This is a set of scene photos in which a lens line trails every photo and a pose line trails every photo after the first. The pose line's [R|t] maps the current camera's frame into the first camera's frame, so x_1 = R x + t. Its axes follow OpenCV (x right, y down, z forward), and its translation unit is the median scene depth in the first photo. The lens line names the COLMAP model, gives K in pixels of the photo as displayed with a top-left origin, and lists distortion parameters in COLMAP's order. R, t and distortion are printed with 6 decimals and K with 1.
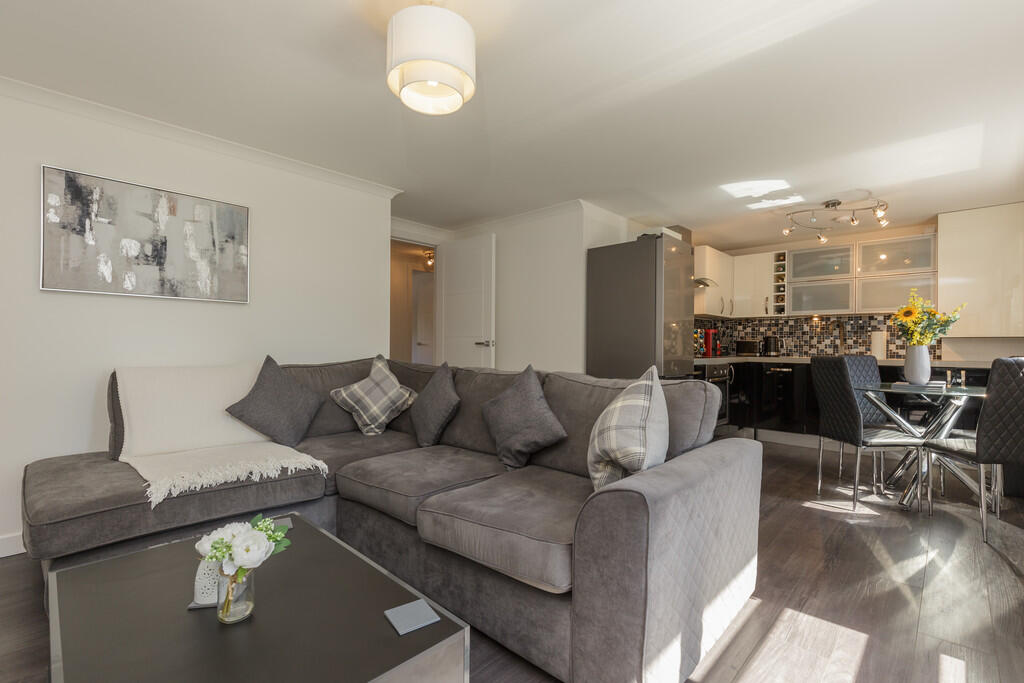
lens RADIAL K [[462.0, 0, 513.0], [0, 462.0, 342.3], [0, 0, 1]] dist [0.009678, -0.001105]
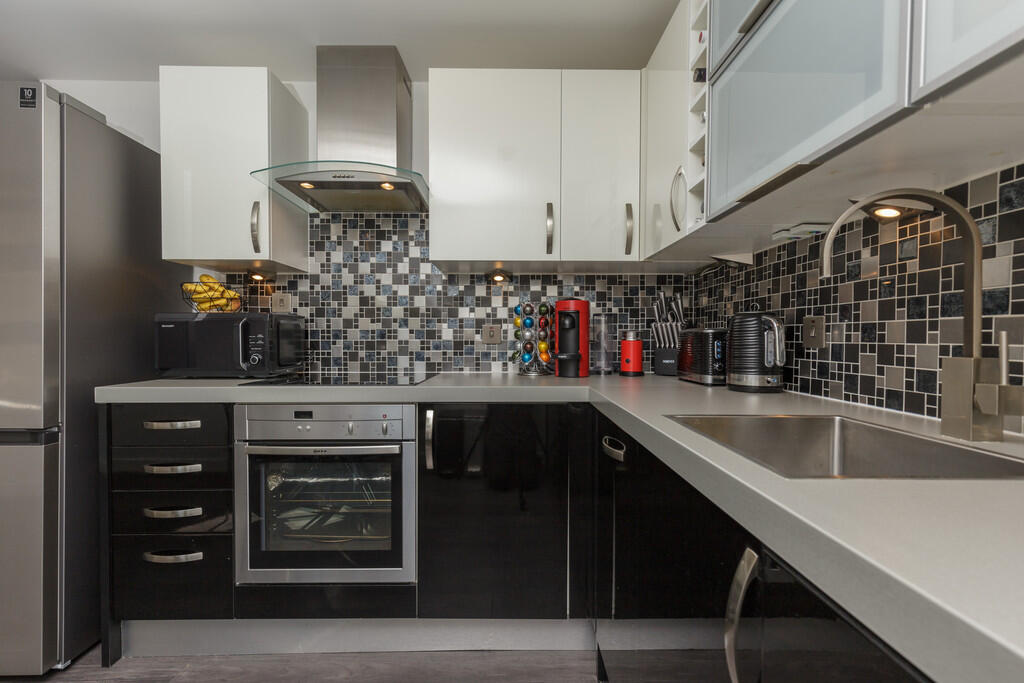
lens RADIAL K [[462.0, 0, 510.2], [0, 462.0, 345.3], [0, 0, 1]] dist [0.009678, -0.001105]
pose [[0.688430, 0.004487, -0.725289, 1.193933], [0.009947, 0.999828, 0.015627, 0.000396], [0.725235, -0.017973, 0.688267, 1.317362]]
